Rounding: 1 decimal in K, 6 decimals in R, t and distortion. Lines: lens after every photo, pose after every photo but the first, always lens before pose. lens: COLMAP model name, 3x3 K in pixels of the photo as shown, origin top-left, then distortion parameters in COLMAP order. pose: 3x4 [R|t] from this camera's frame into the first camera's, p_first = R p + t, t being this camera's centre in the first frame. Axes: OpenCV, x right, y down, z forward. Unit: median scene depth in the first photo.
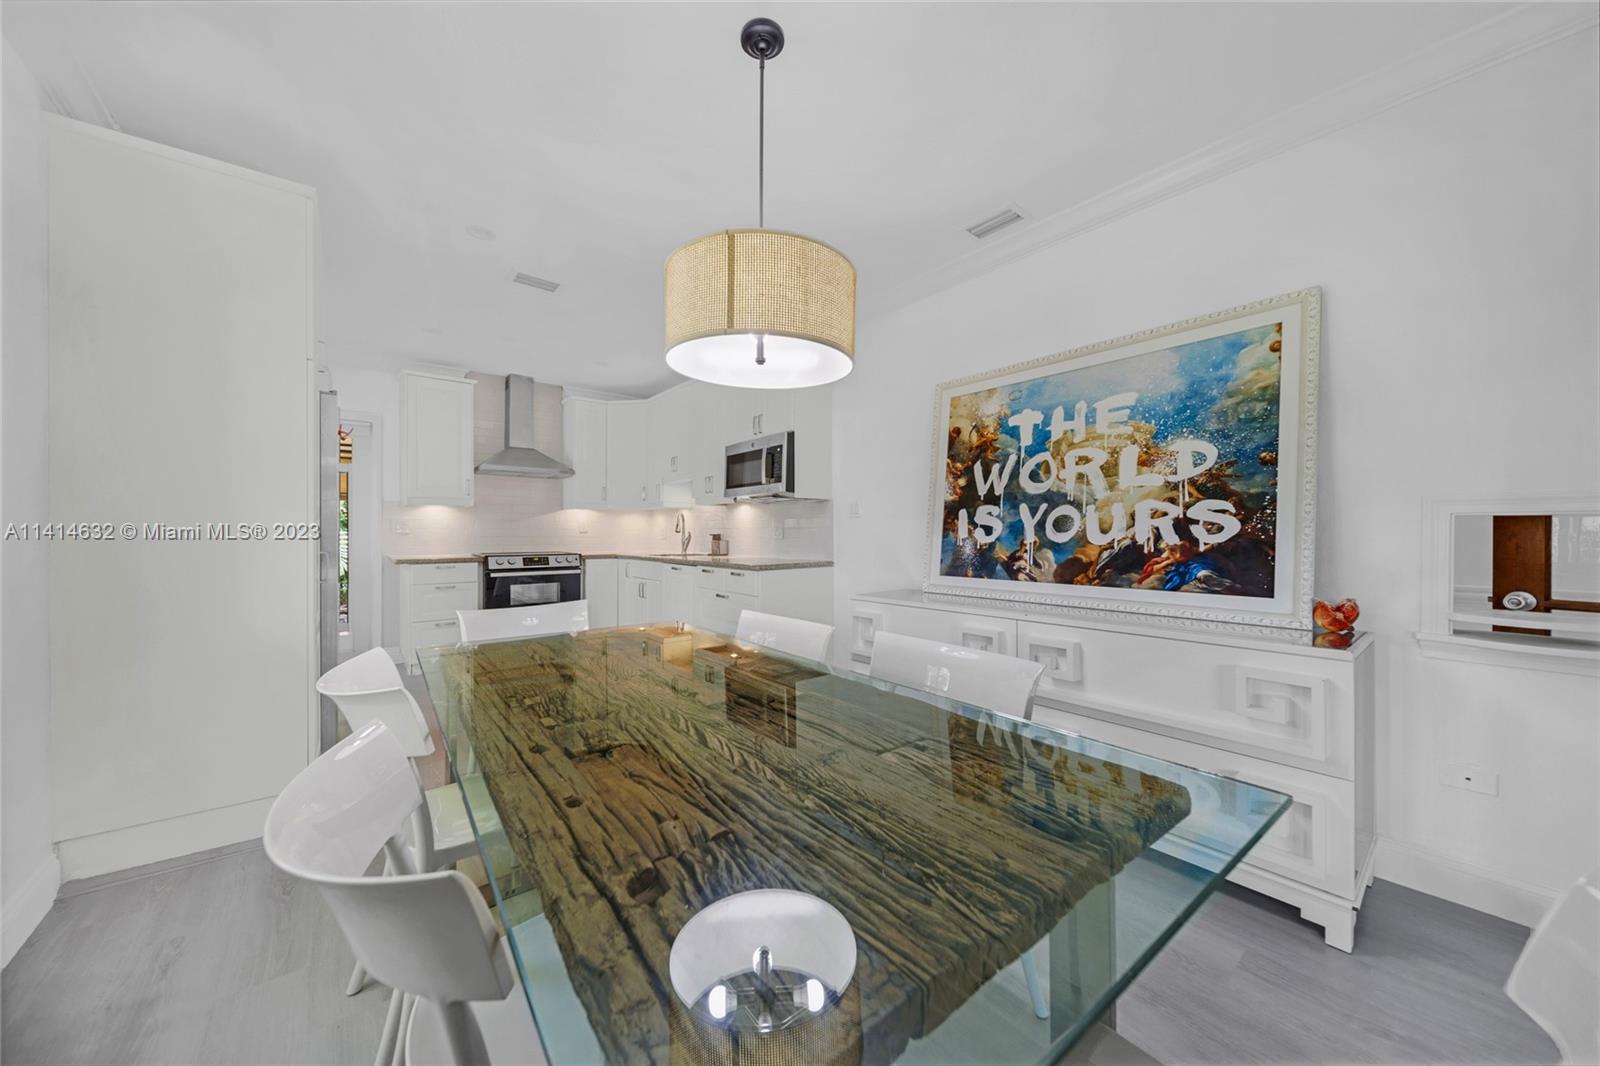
lens RADIAL K [[550.9, 0, 785.6], [0, 550.9, 527.5], [0, 0, 1]] dist [0.006942, -0.000138]
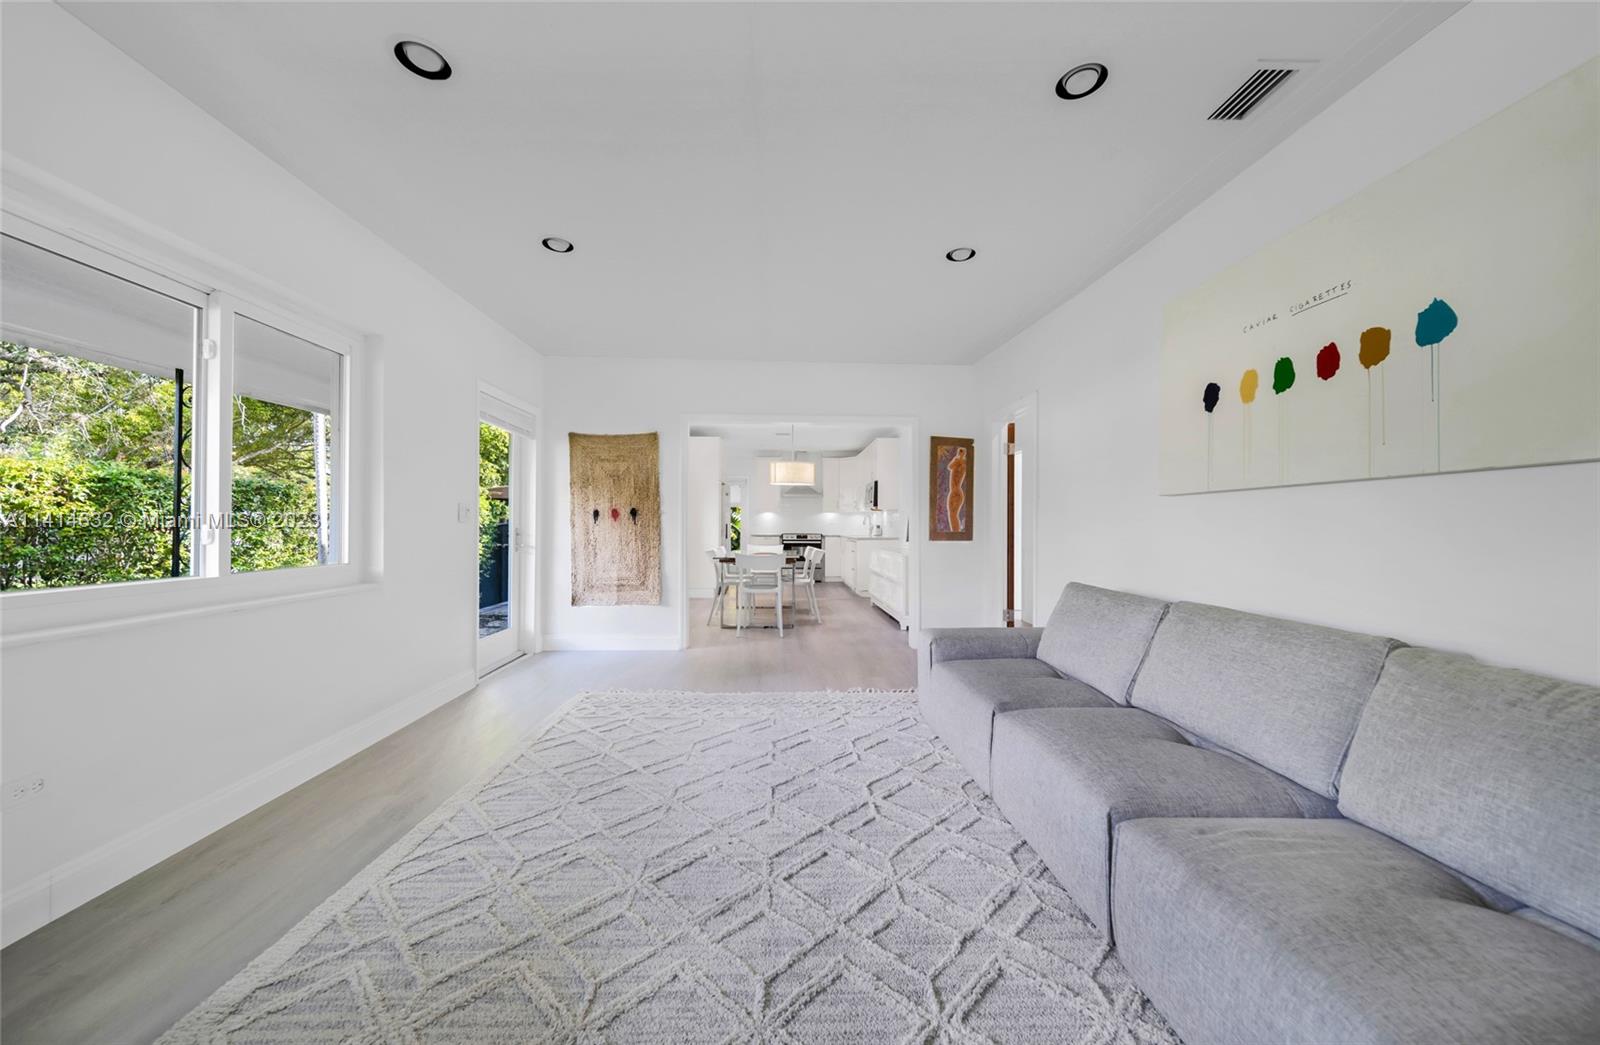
lens RADIAL K [[566.1, 0, 800.0], [0, 566.1, 522.5], [0, 0, 1]] dist [0.000817, -0.000010]
pose [[0.809352, 0.000777, -0.587323, 1.496730], [0.001506, 0.999993, 0.003398, -0.009065], [0.587322, -0.003635, 0.809345, -1.448865]]
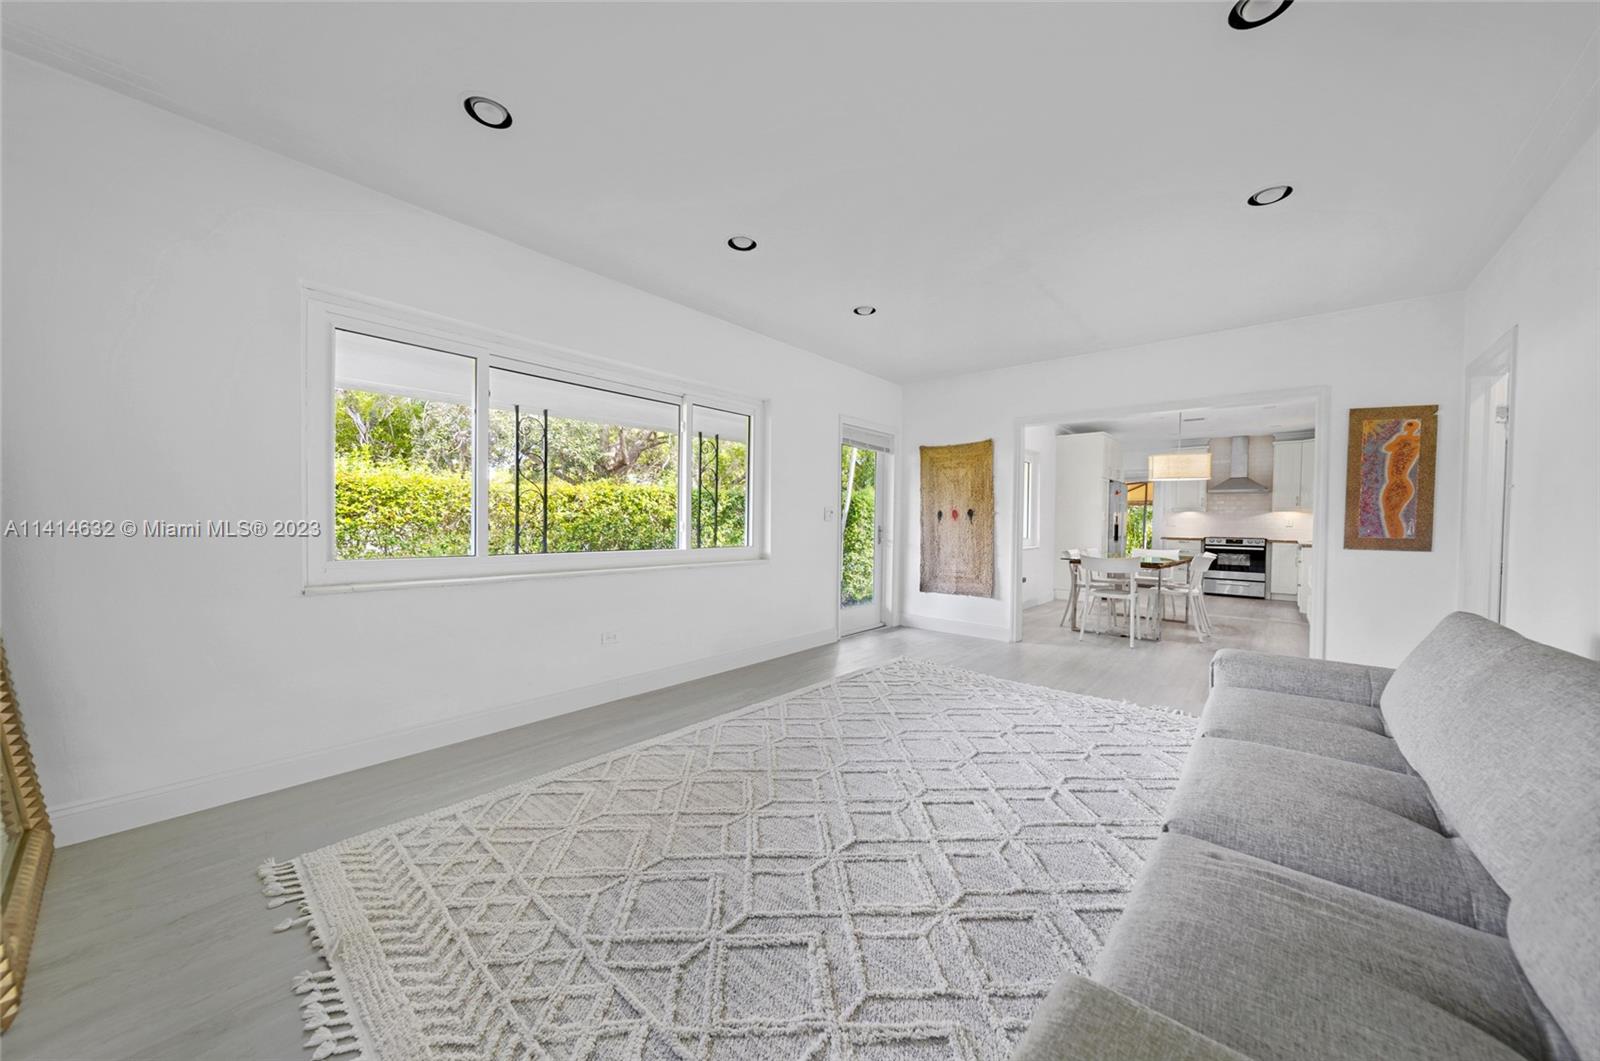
lens RADIAL K [[562.7, 0, 802.0], [0, 562.7, 532.9], [0, 0, 1]] dist [0.001115, 0.000048]
pose [[0.190297, 0.023946, -0.981434, 1.854301], [-0.003820, 0.999713, 0.023652, -0.010567], [0.981719, -0.000752, 0.190334, -1.270792]]
